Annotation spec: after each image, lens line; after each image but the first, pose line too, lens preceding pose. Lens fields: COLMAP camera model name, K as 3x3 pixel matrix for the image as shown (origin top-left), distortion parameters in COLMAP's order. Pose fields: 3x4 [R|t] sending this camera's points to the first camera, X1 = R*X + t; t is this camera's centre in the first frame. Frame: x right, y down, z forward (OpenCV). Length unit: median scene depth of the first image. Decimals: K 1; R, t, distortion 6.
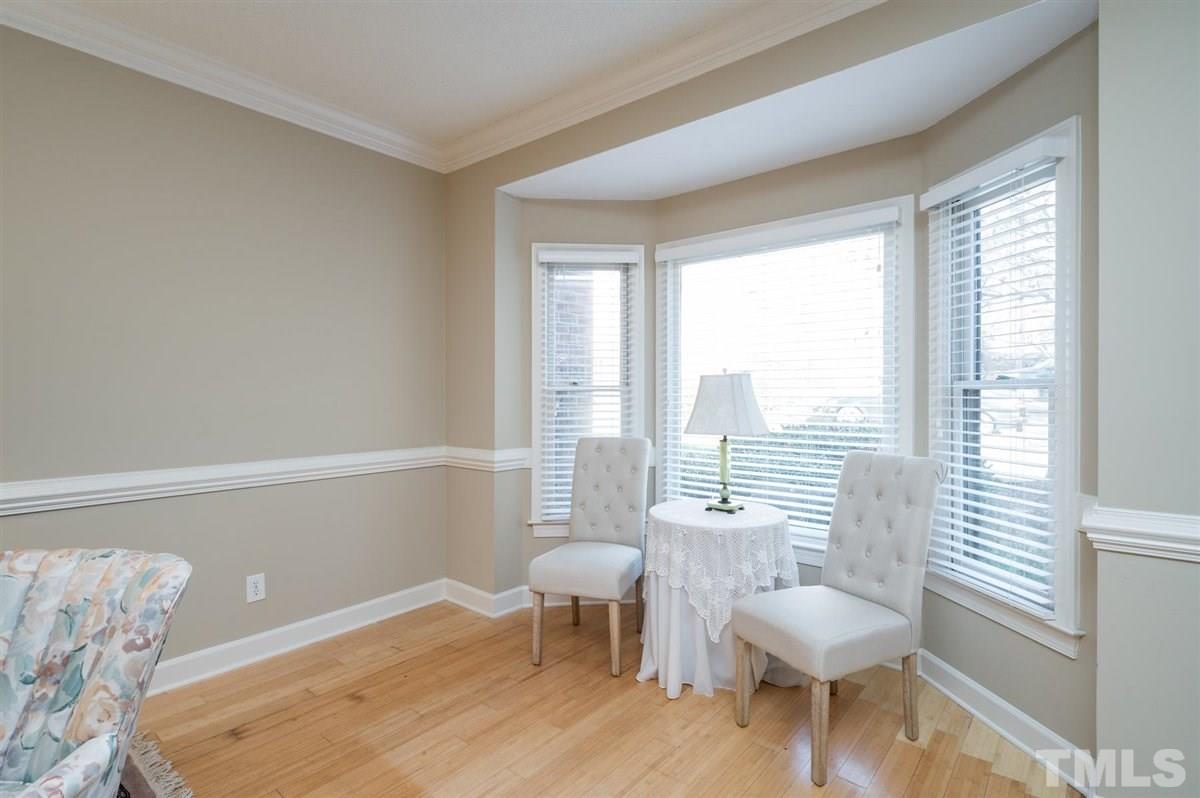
lens RADIAL K [[603.9, 0, 595.1], [0, 603.9, 393.8], [0, 0, 1]] dist [0.023160, -0.000928]
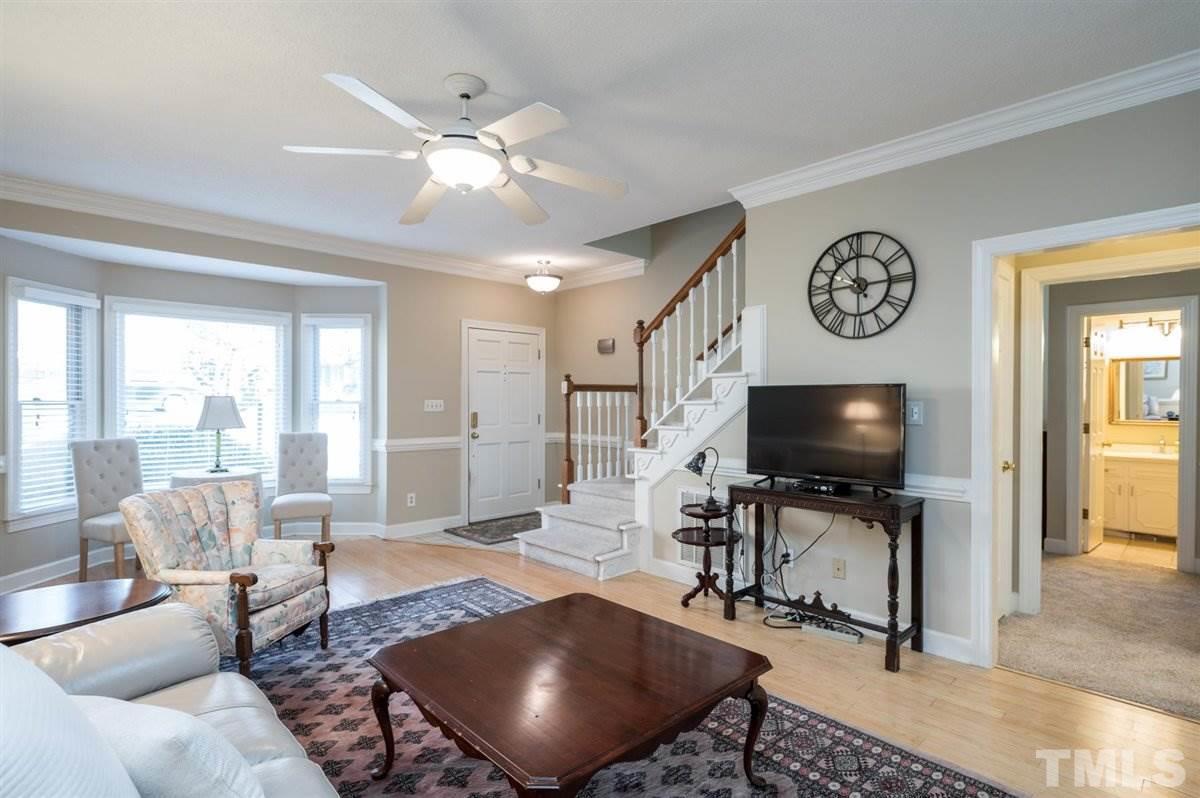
lens RADIAL K [[603.9, 0, 604.3], [0, 603.9, 405.4], [0, 0, 1]] dist [0.023160, -0.000928]
pose [[0.090102, -0.003755, 0.995925, -1.723728], [0.002791, 0.999990, 0.003518, -0.008123], [-0.995929, 0.002463, 0.090112, -0.345250]]
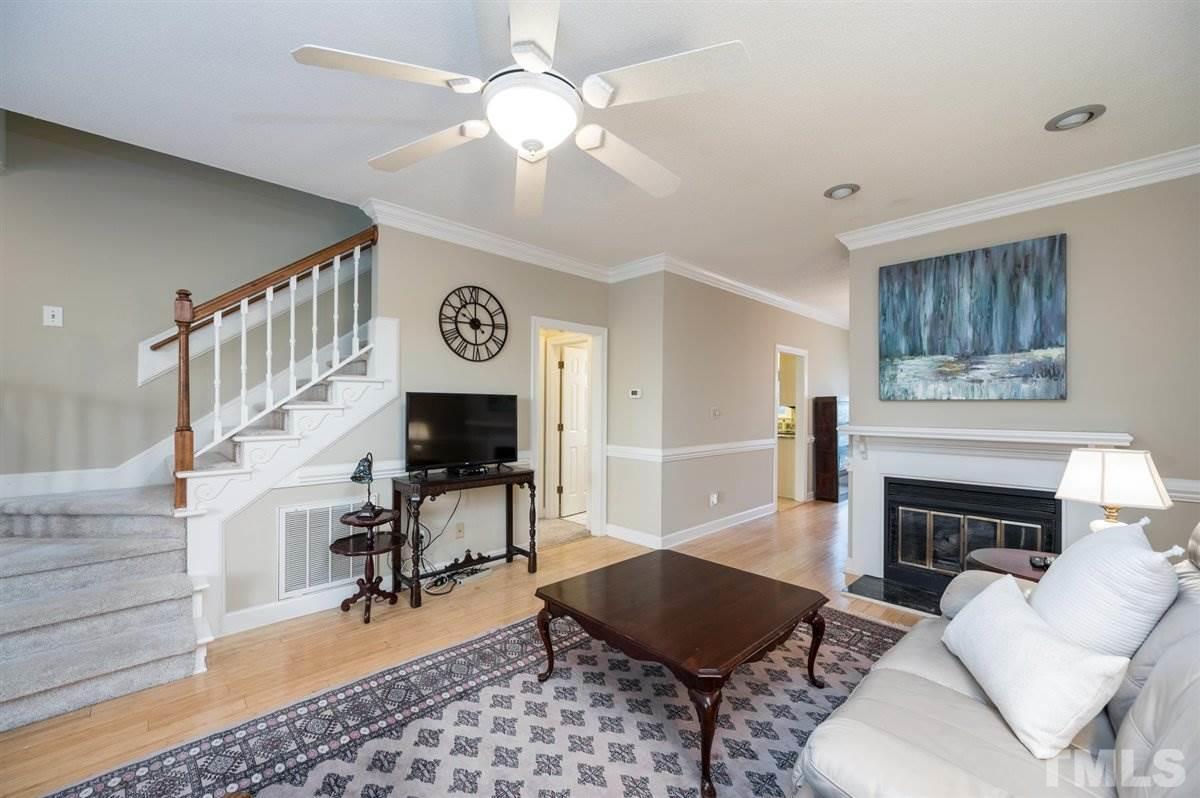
lens RADIAL K [[470.1, 0, 596.6], [0, 470.1, 405.0], [0, 0, 1]] dist [0.001131, 0.000476]
pose [[-0.995499, -0.000584, 0.094772, -0.760423], [-0.000310, 0.999996, 0.002905, -0.019305], [-0.094773, 0.002862, -0.995495, 0.742149]]
